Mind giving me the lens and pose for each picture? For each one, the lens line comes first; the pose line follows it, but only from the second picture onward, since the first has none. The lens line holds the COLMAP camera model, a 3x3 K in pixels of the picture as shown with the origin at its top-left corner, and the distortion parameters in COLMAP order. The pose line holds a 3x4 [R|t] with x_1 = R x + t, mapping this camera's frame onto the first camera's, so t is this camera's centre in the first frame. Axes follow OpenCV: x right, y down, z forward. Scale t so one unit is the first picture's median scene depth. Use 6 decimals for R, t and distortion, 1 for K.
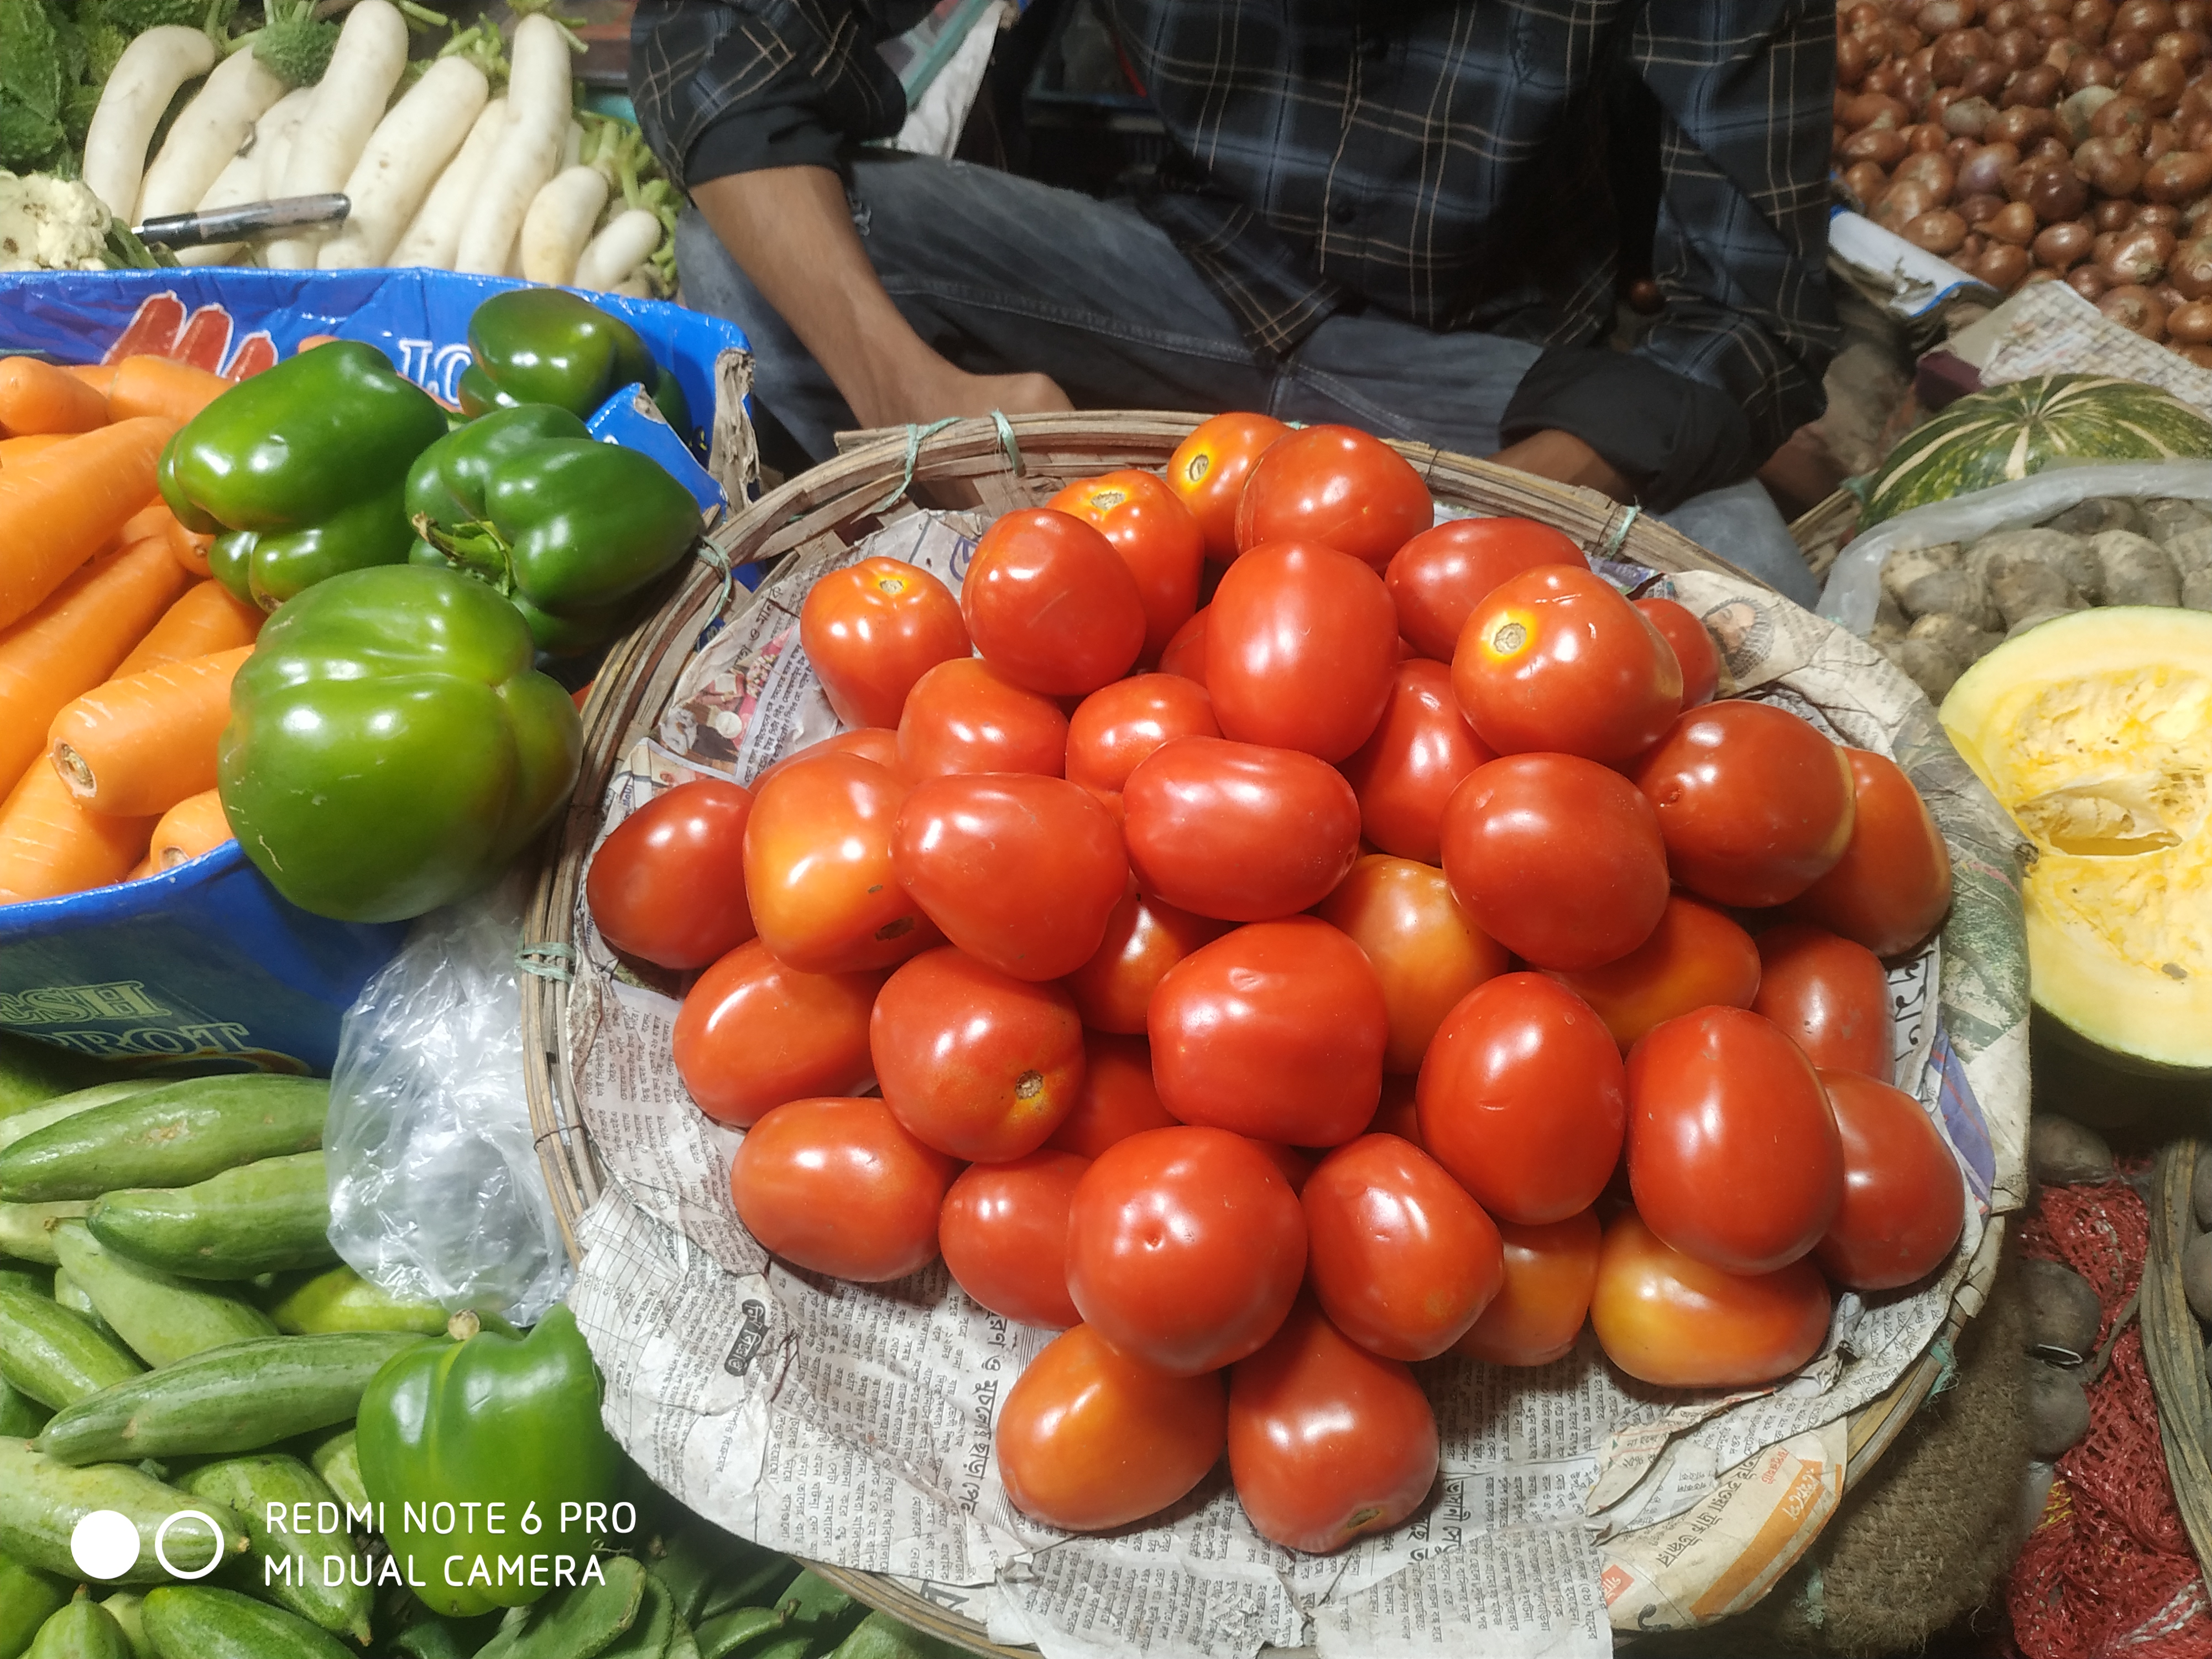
lens RADIAL K [[1643.0, 0, 1111.0], [0, 1643.0, 848.8], [0, 0, 1]] dist [0.008793, -0.036420]
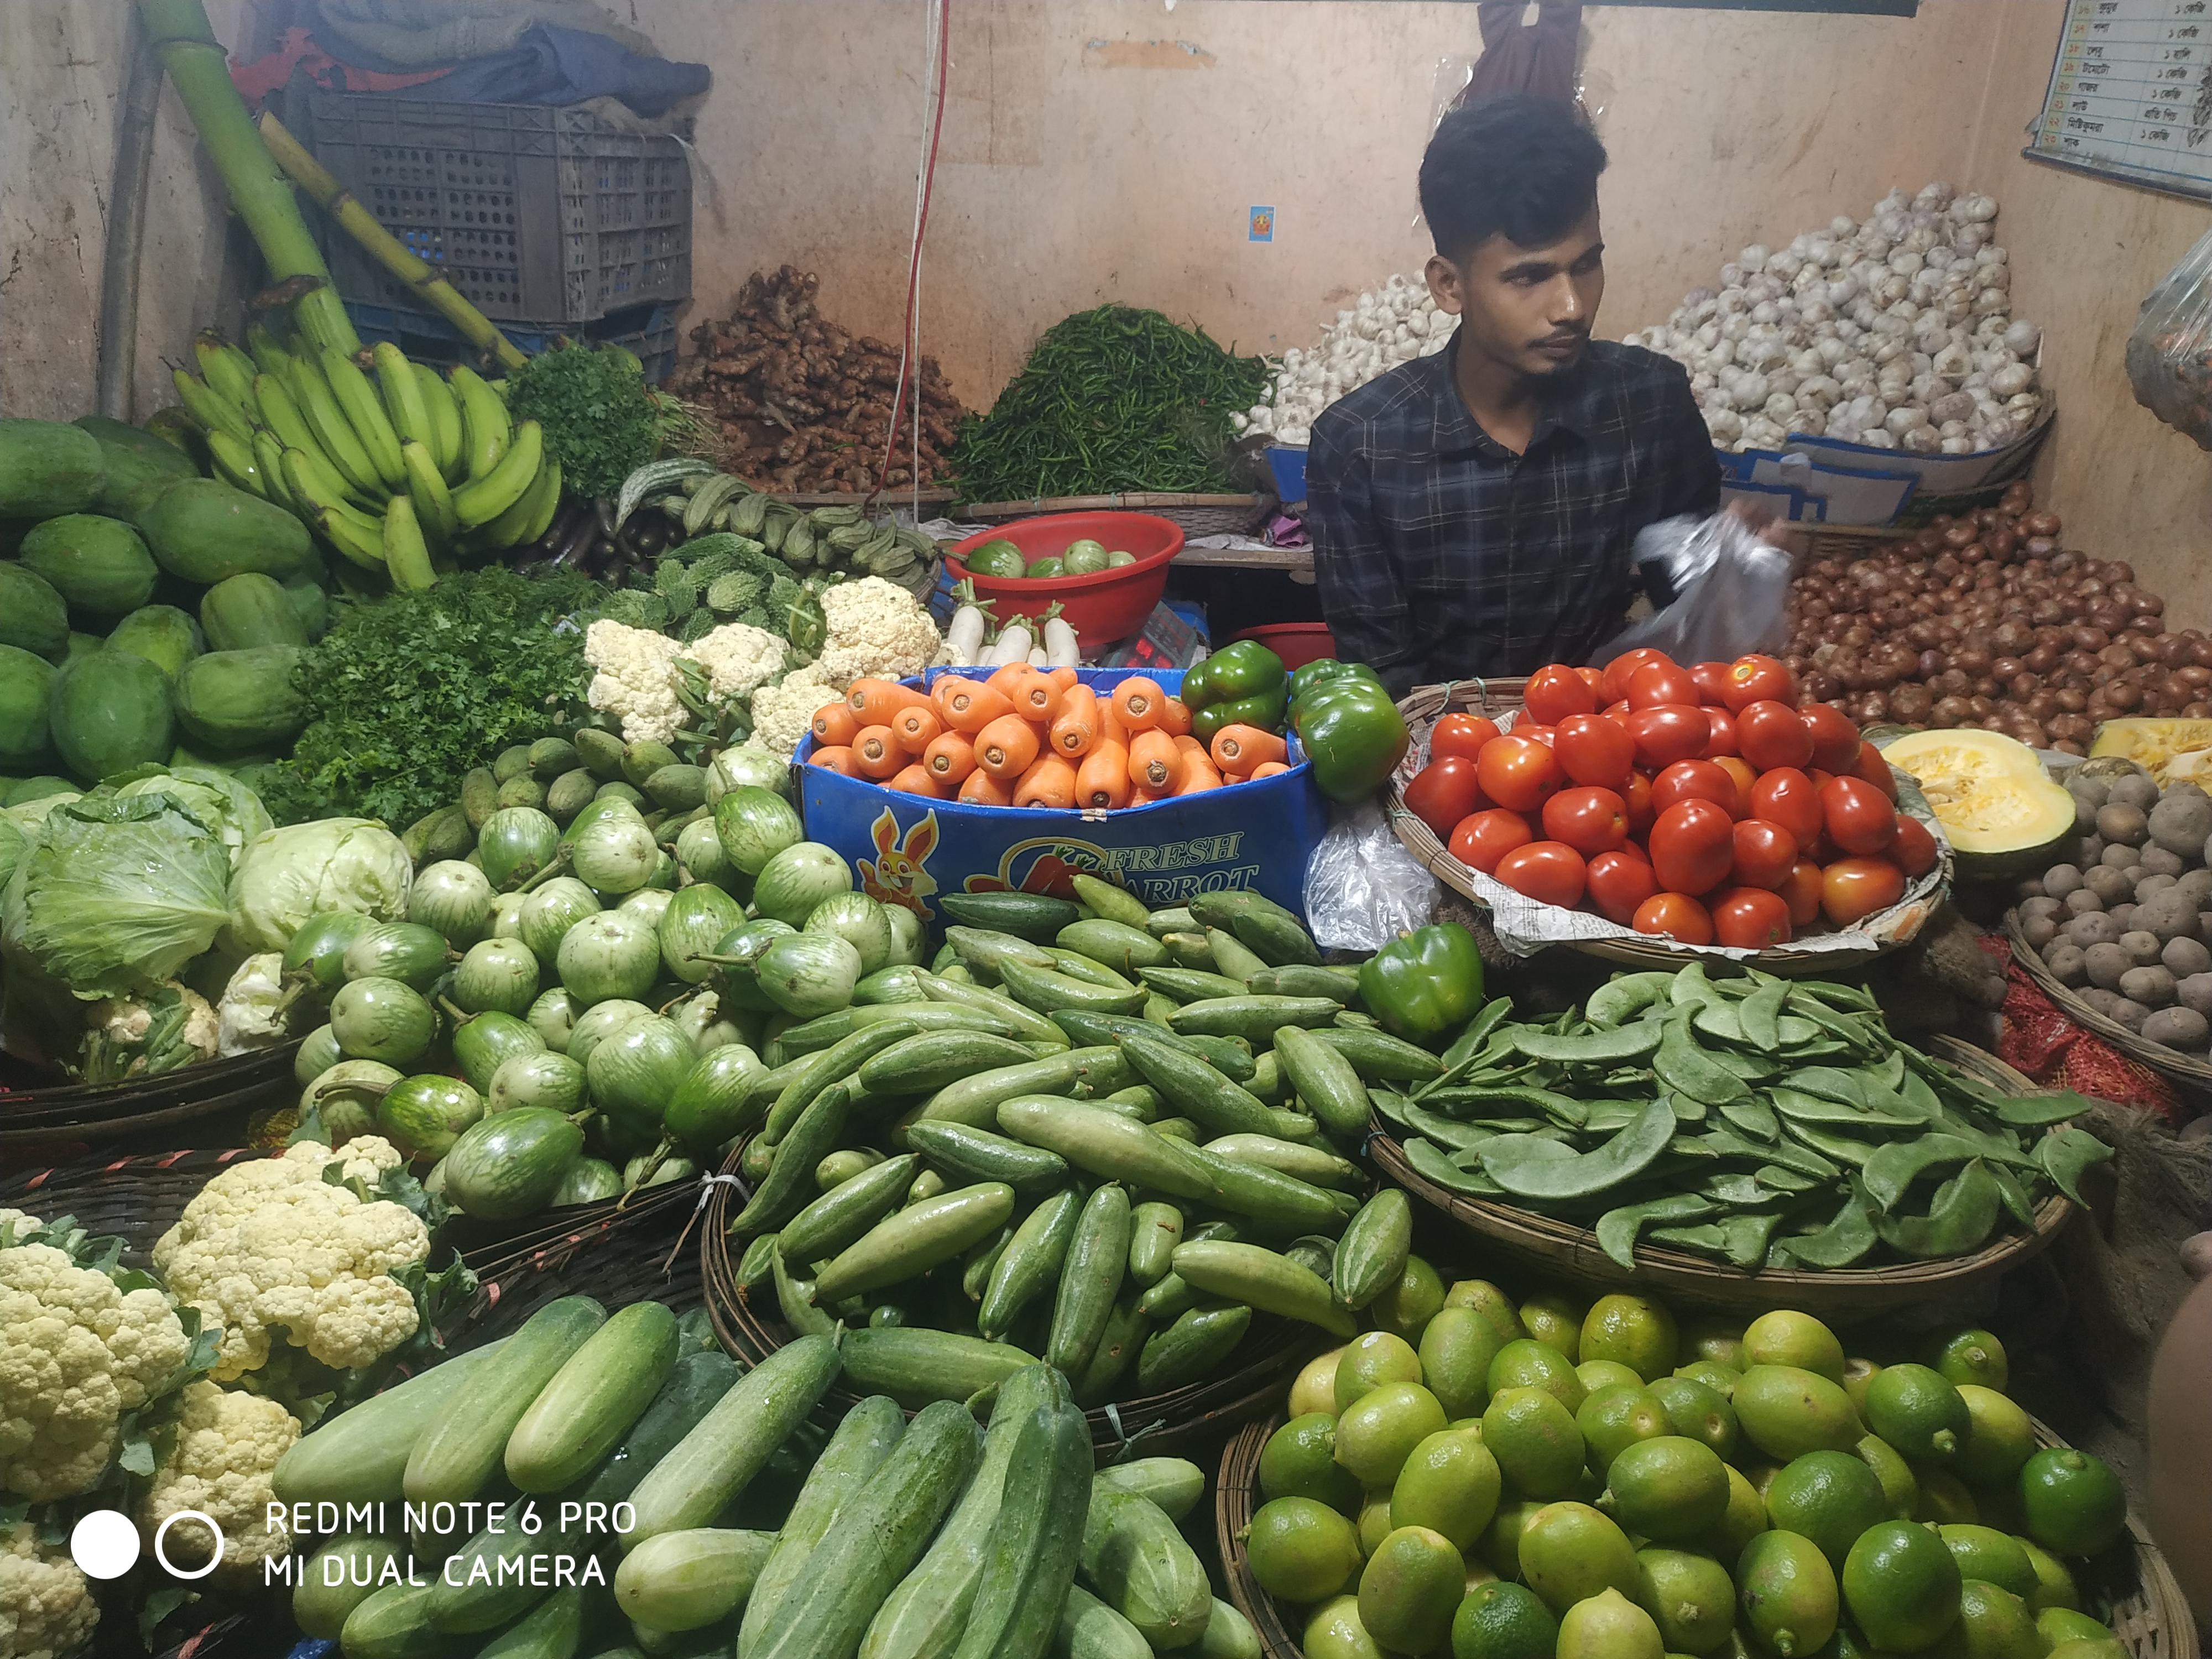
lens RADIAL K [[1643.0, 0, 1104.7], [0, 1643.0, 847.2], [0, 0, 1]] dist [0.008793, -0.036420]
pose [[0.991987, -0.021593, 0.124479, -0.844098], [0.073535, 0.899874, -0.429907, 0.891216], [-0.102733, 0.435616, 0.894251, -0.947357]]
